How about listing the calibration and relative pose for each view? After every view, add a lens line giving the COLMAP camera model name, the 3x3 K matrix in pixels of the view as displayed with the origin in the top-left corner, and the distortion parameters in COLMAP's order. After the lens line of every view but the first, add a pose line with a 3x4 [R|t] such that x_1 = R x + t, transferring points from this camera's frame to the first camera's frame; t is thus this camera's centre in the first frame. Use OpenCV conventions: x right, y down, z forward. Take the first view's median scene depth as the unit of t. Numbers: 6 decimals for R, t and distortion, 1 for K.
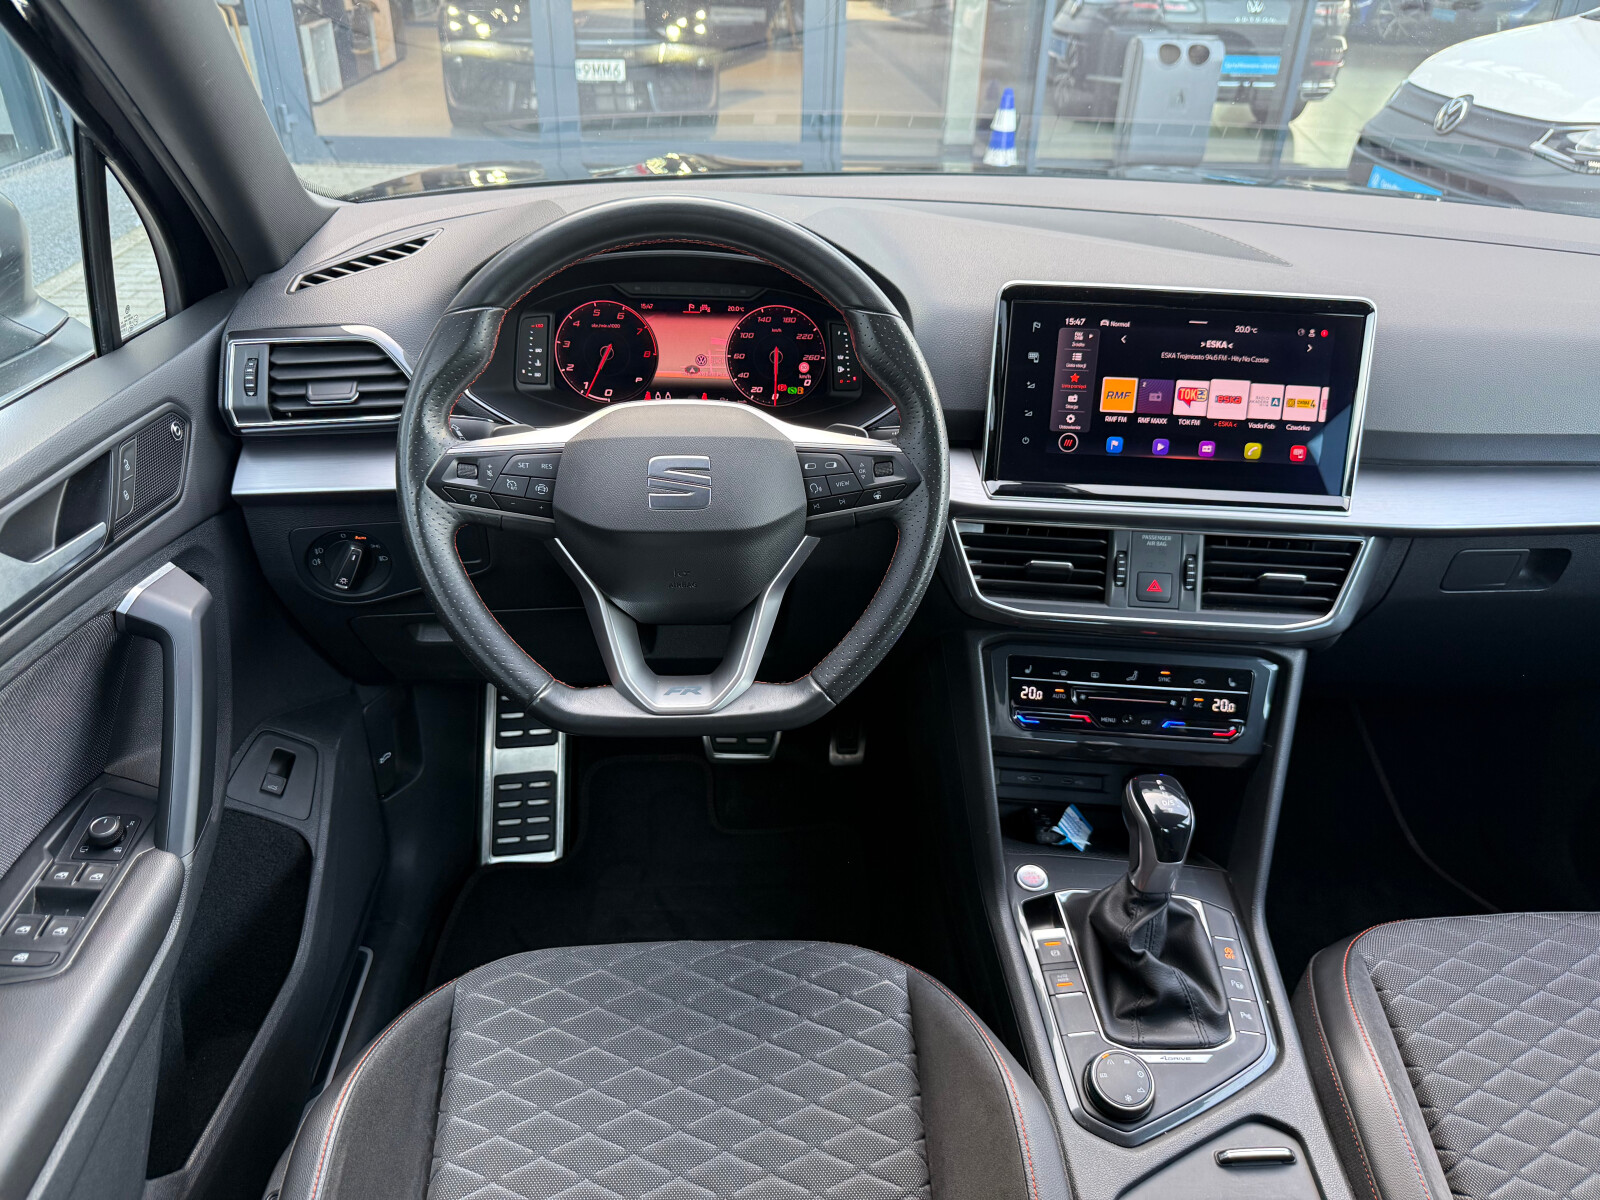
lens RADIAL K [[1124.7, 0, 794.9], [0, 1124.7, 595.6], [0, 0, 1]] dist [0.104168, -0.121106]
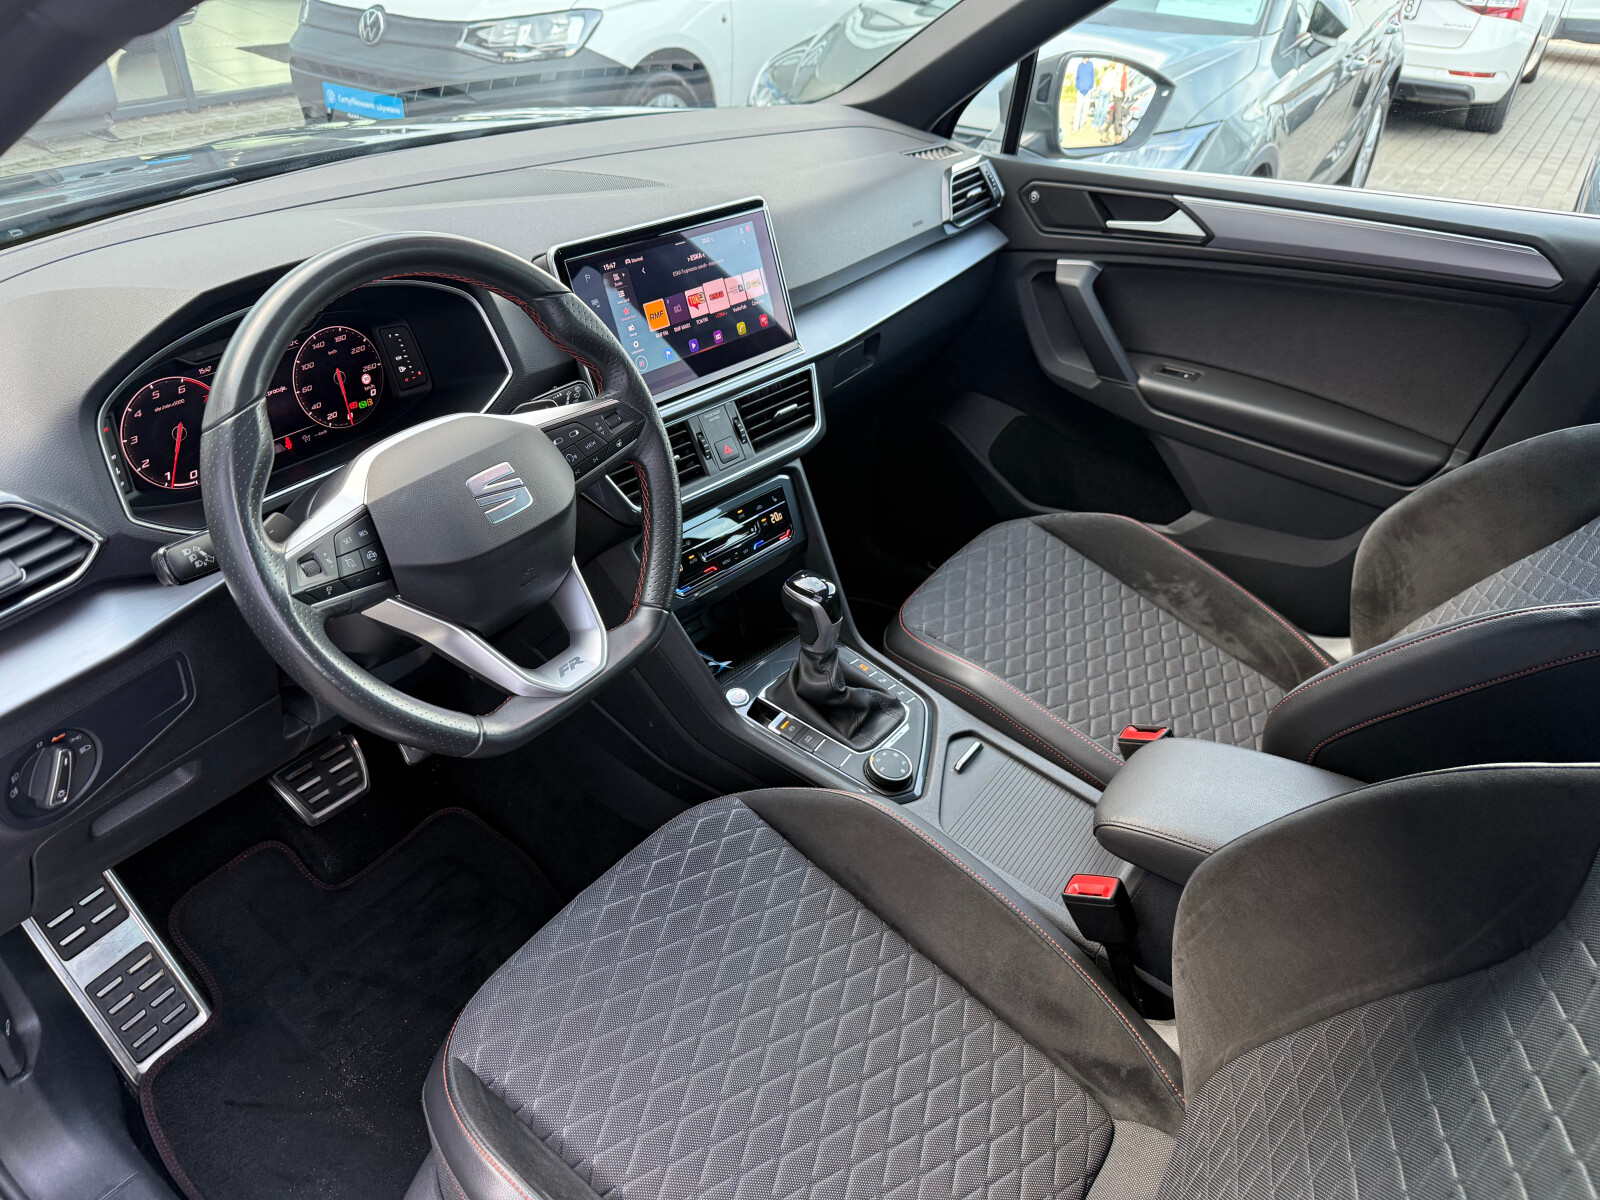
lens RADIAL K [[1124.6, 0, 793.8], [0, 1124.6, 611.1], [0, 0, 1]] dist [0.151953, -0.243122]
pose [[0.622221, -0.448872, 0.641370, -0.553004], [0.398292, 0.886839, 0.234265, -0.116773], [-0.673947, 0.109688, 0.730591, 0.017651]]
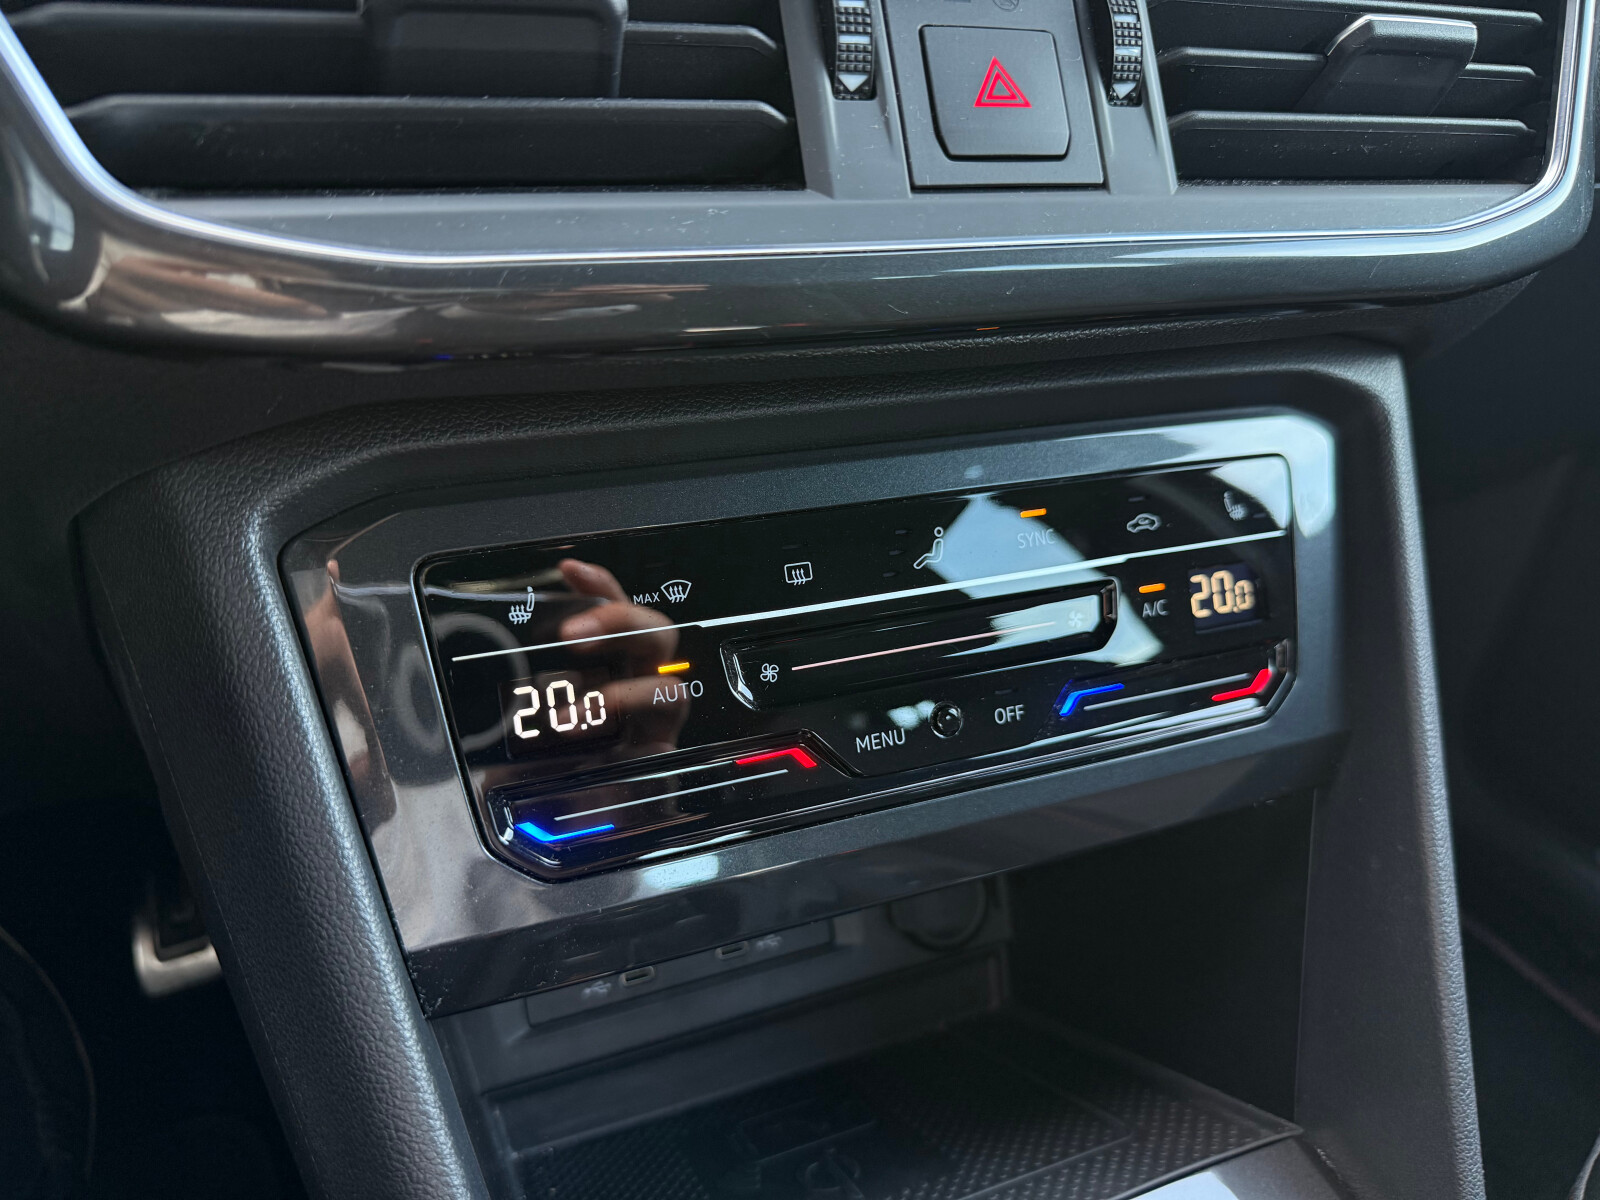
lens RADIAL K [[1151.3, 0, 800.0], [0, 1151.3, 600.0], [0, 0, 1]] dist [0.076483, -0.001237]
pose [[0.906778, -0.197314, 0.372588, 0.181271], [0.199733, 0.979310, 0.032524, 0.071566], [-0.371297, 0.044926, 0.927427, 0.812961]]
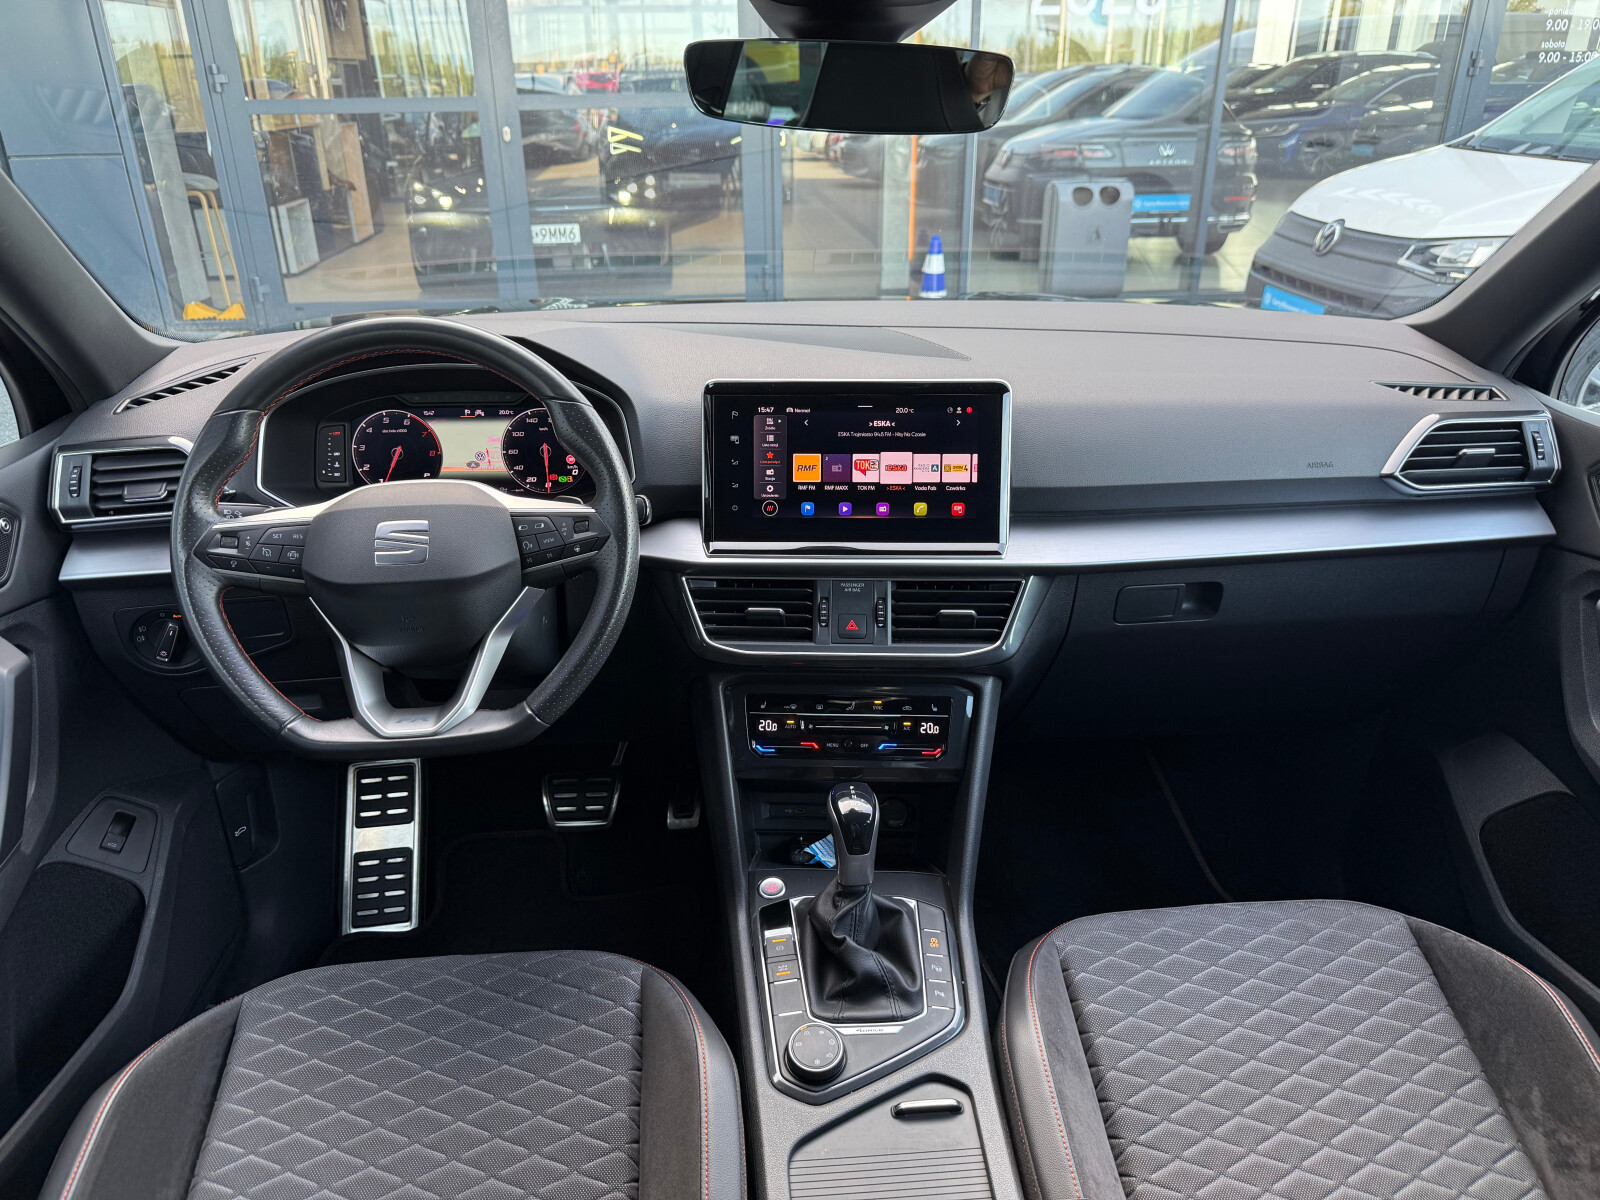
lens RADIAL K [[1124.6, 0, 793.8], [0, 1124.6, 611.1], [0, 0, 1]] dist [0.151953, -0.243122]
pose [[0.999038, -0.043849, 0.000745, 0.255010], [0.043682, 0.993437, -0.105709, 0.098216], [0.003895, 0.105640, 0.994397, -0.172054]]
